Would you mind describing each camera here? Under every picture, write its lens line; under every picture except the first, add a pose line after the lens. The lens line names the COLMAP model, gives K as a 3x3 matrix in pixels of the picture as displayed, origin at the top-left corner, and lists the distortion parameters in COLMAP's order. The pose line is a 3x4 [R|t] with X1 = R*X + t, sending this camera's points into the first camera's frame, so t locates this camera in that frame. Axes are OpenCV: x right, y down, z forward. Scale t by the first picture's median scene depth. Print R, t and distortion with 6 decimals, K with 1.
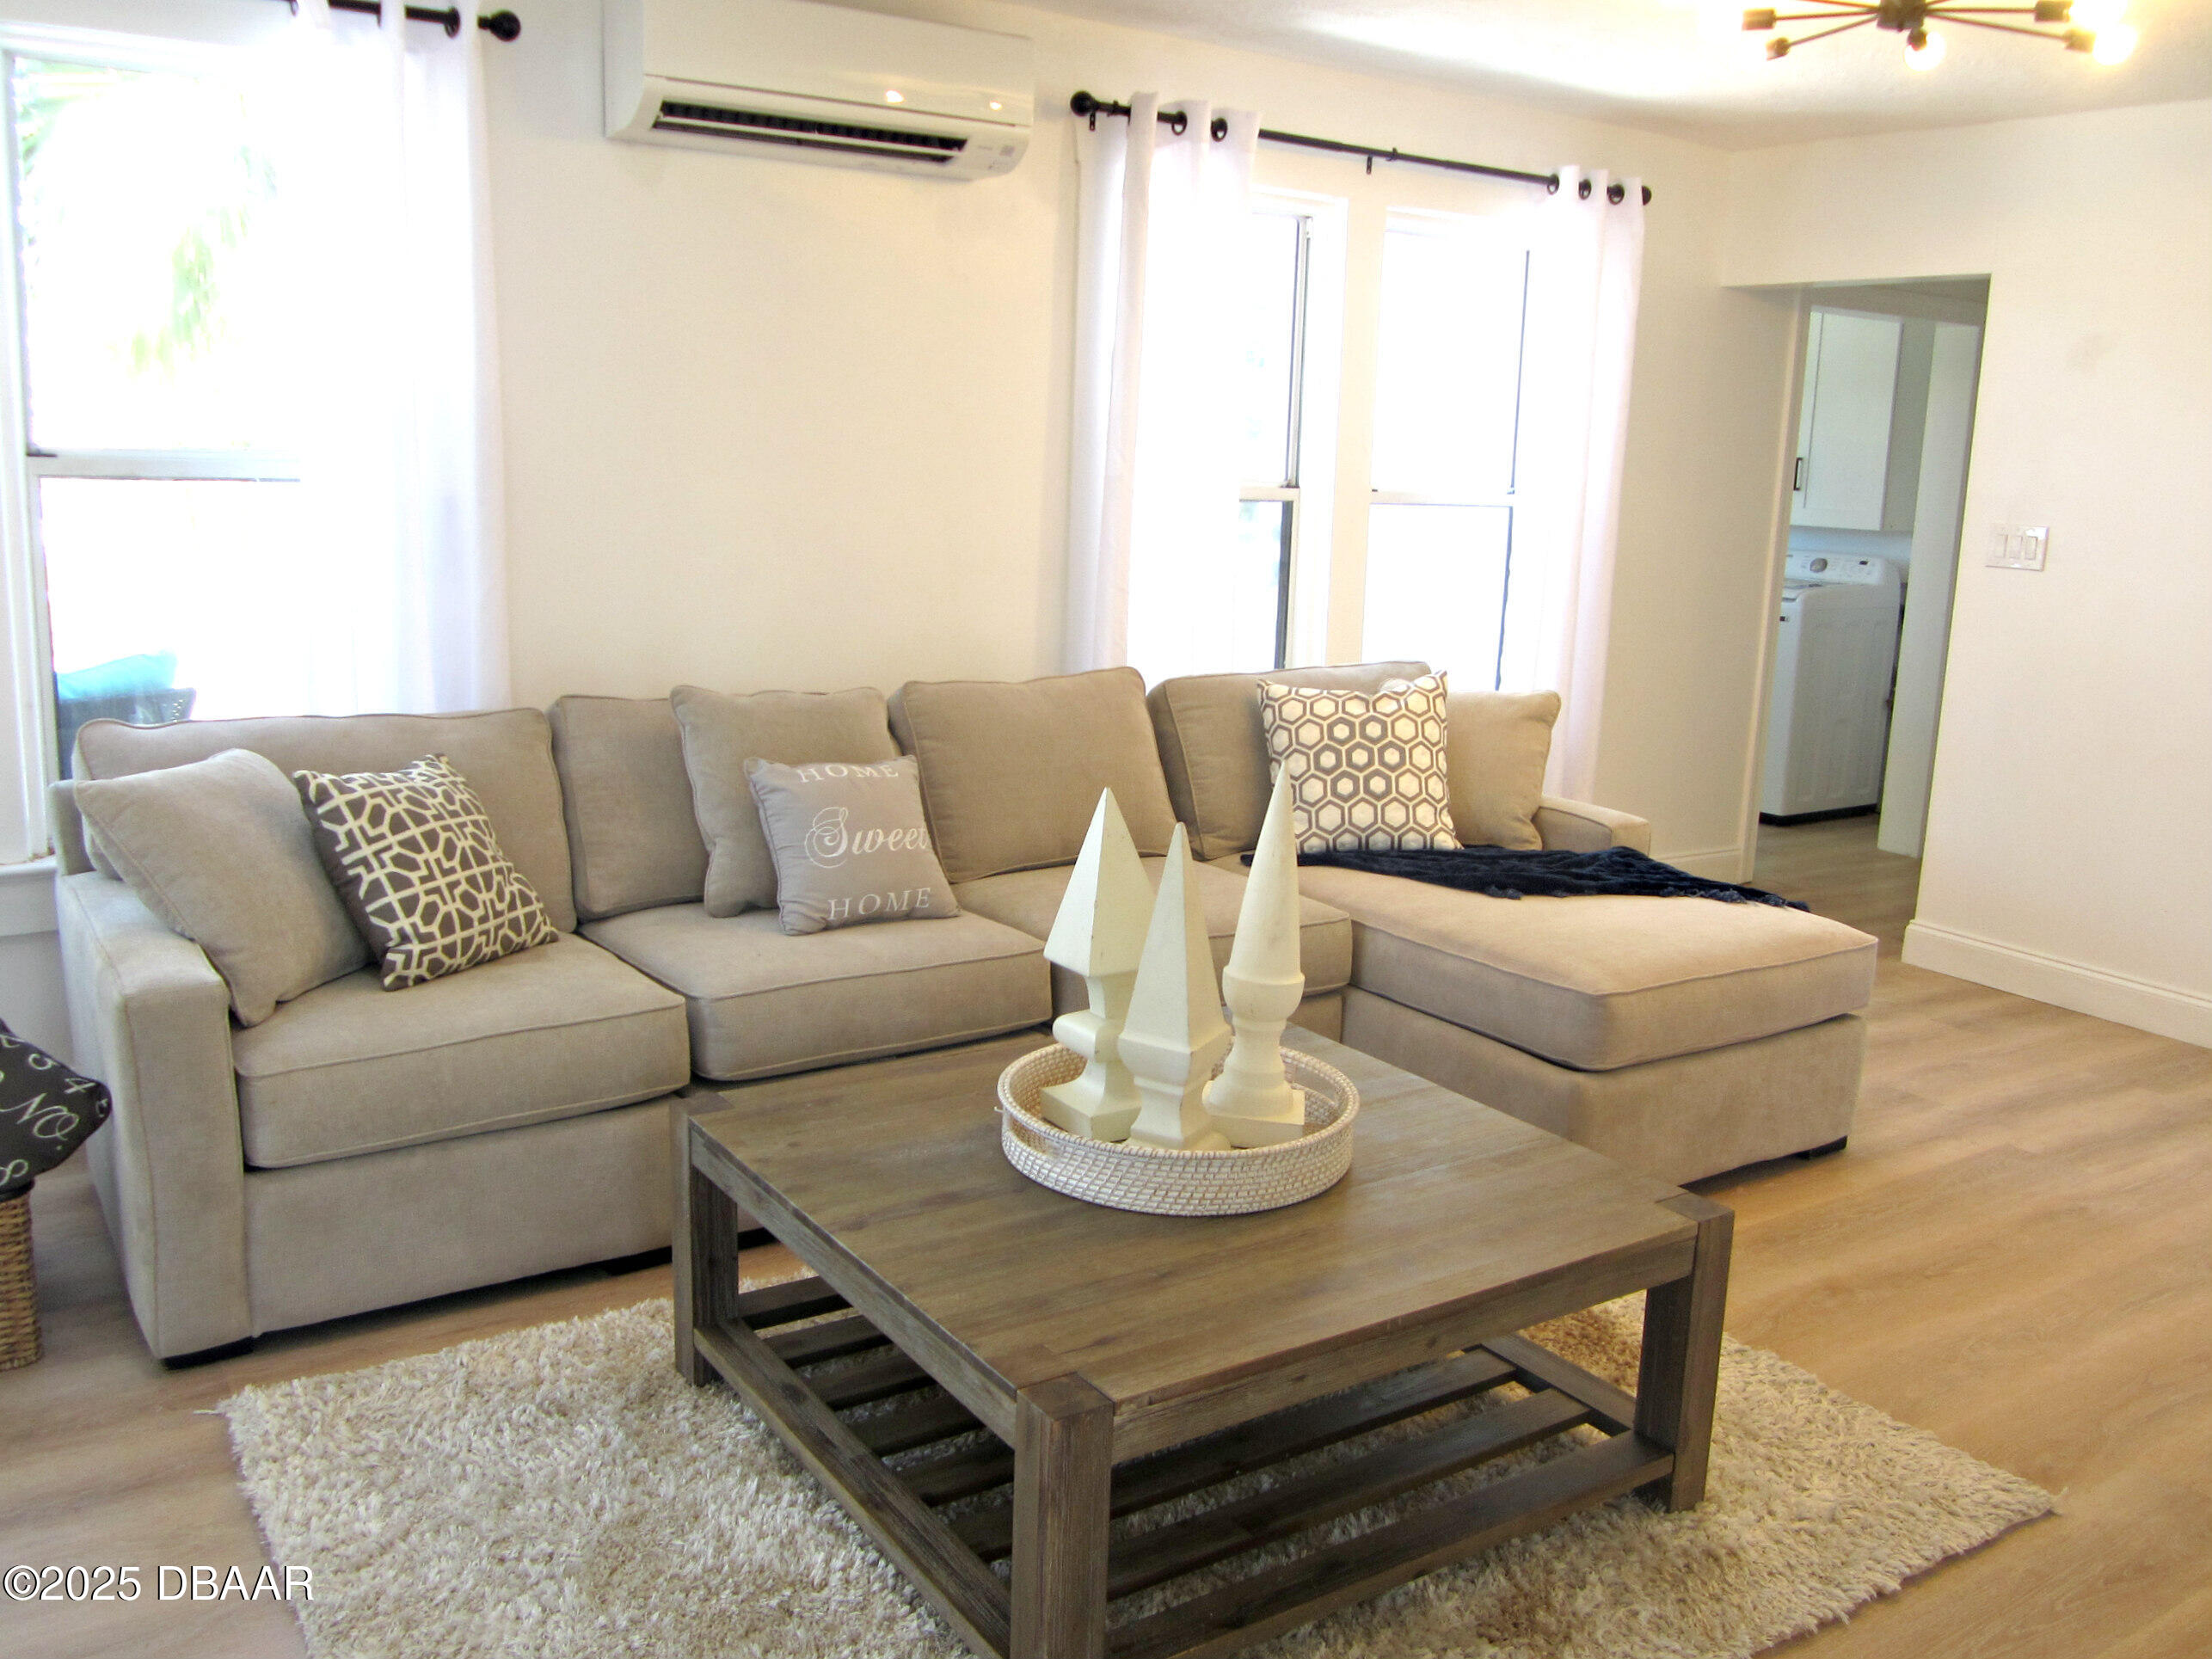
lens RADIAL K [[1836.4, 0, 1106.0], [0, 1836.4, 829.5], [0, 0, 1]] dist [-0.035966, 0.004030]
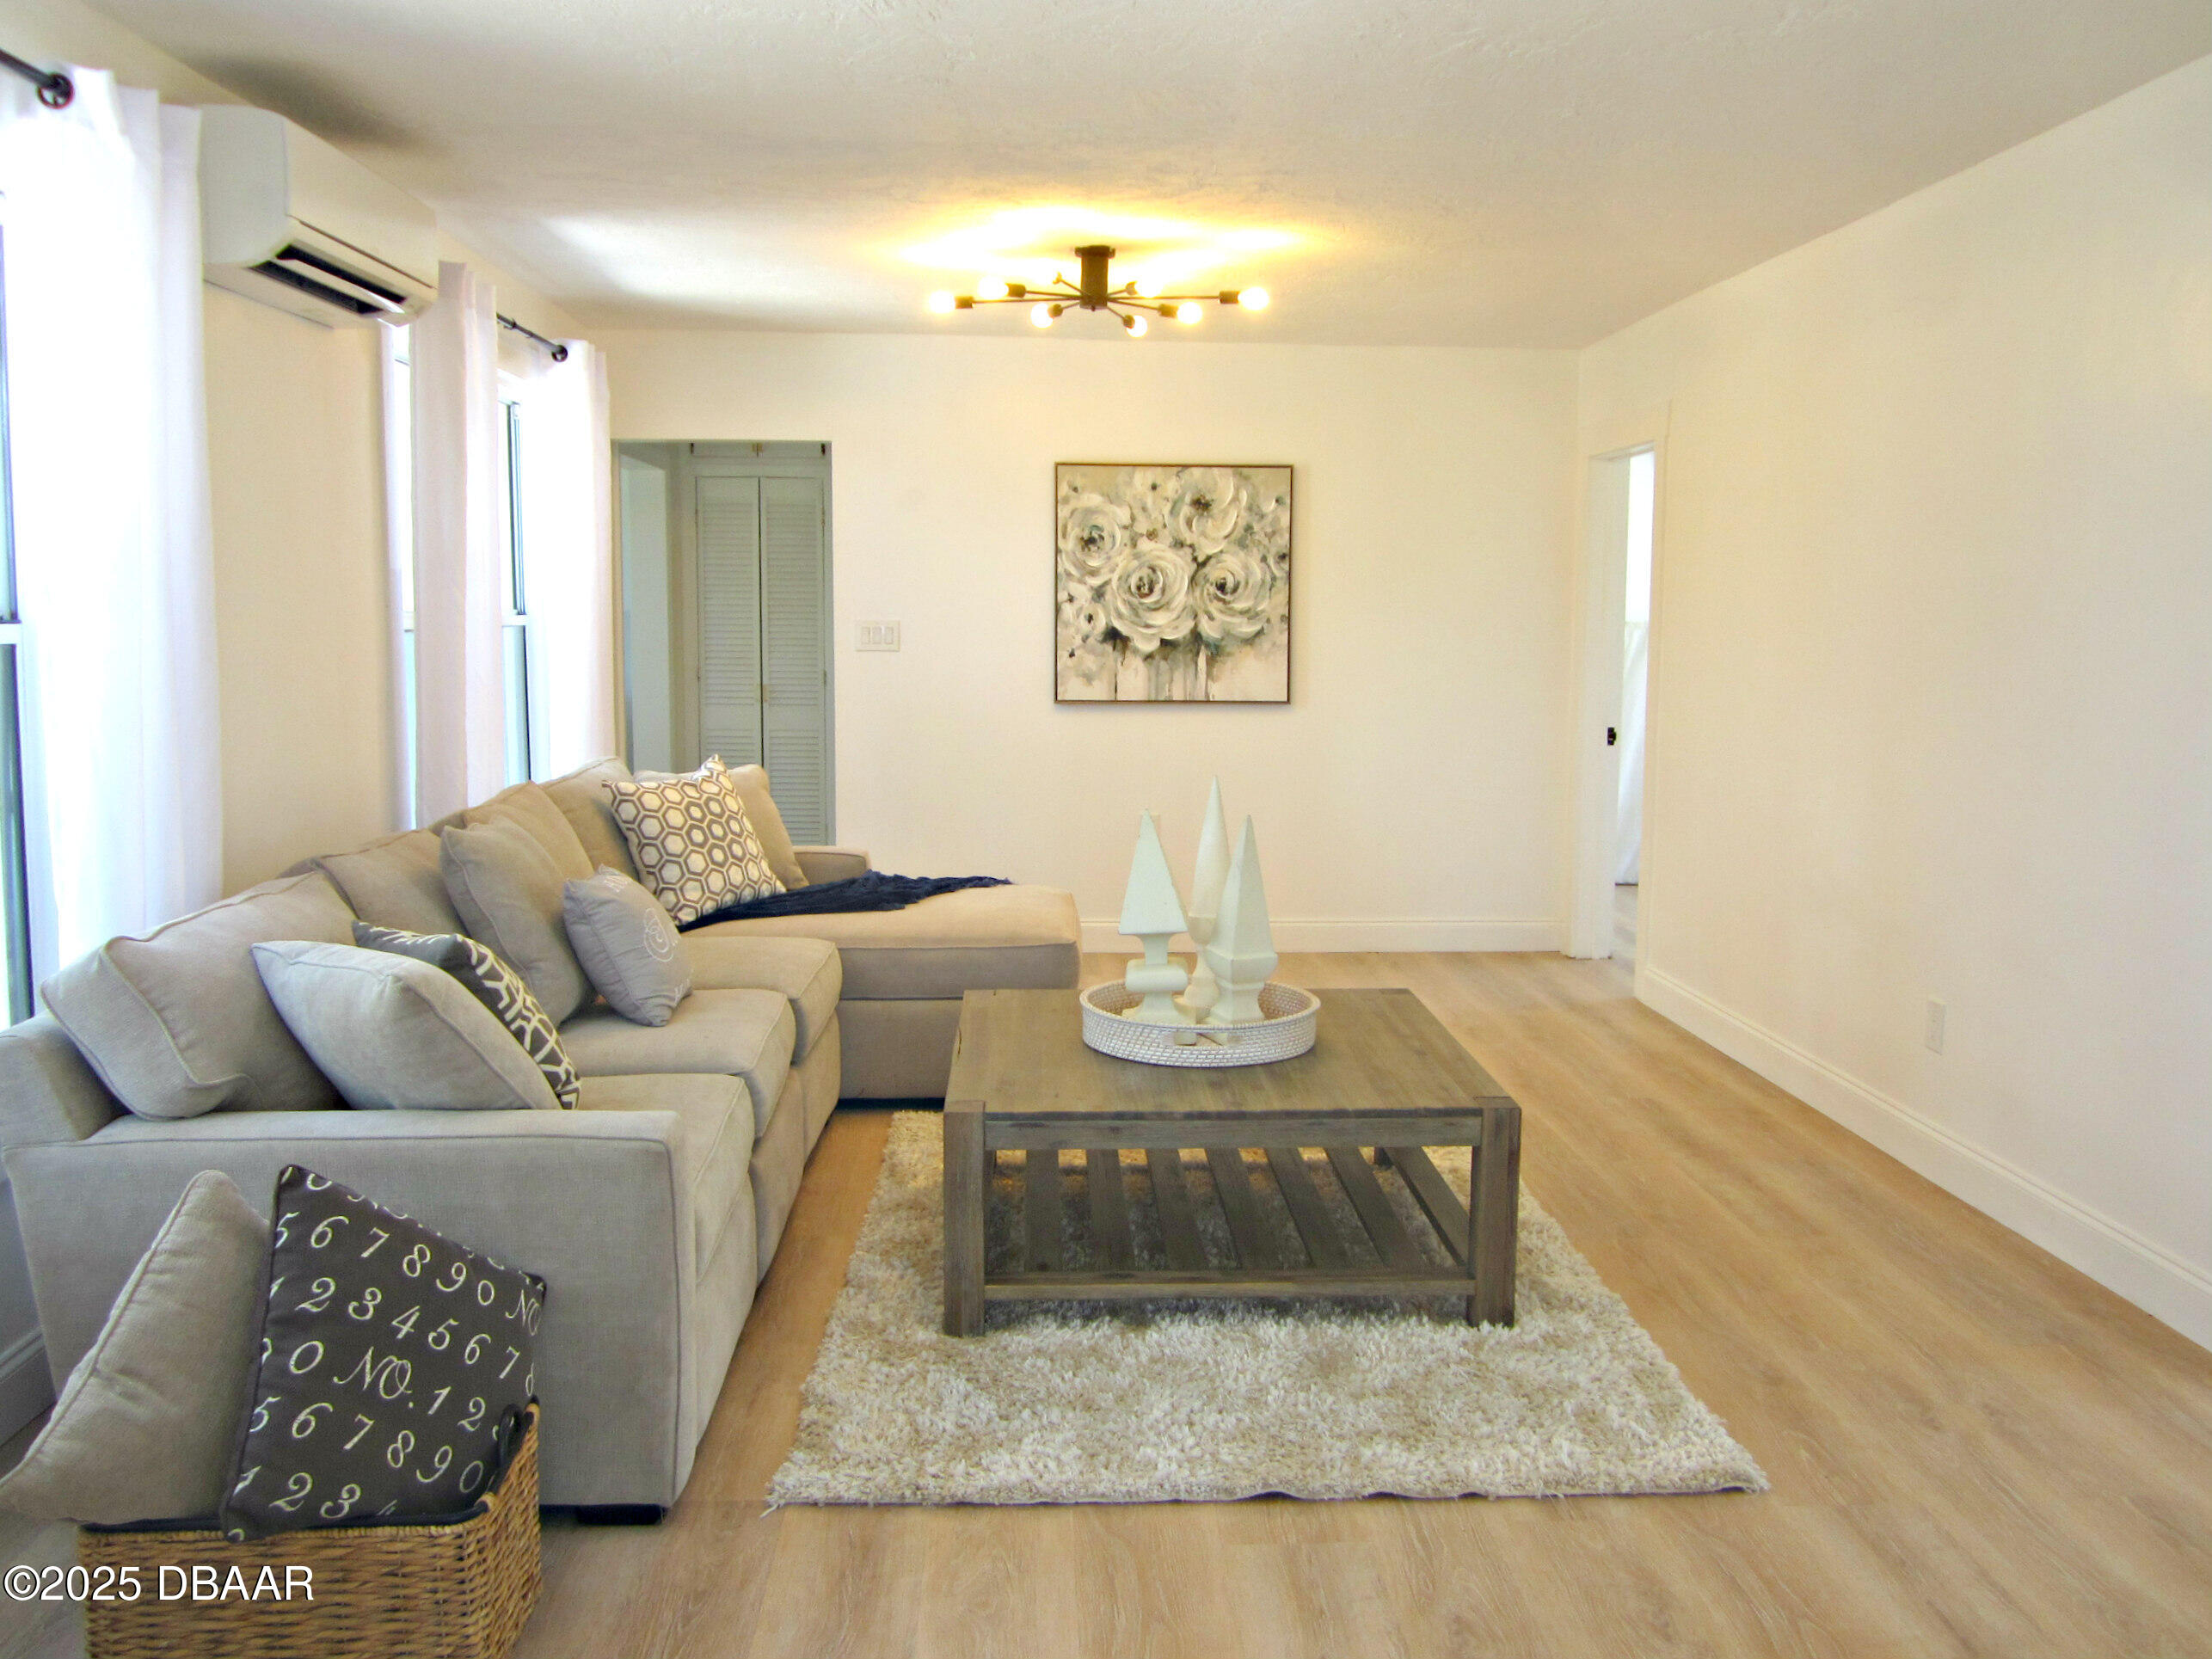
lens RADIAL K [[1836.4, 0, 1106.0], [0, 1836.4, 829.5], [0, 0, 1]] dist [-0.035966, 0.004030]
pose [[0.504900, -0.138969, 0.851918, -0.751529], [0.196498, 0.979546, 0.043331, -0.041658], [-0.840515, 0.145522, 0.521880, 0.161501]]
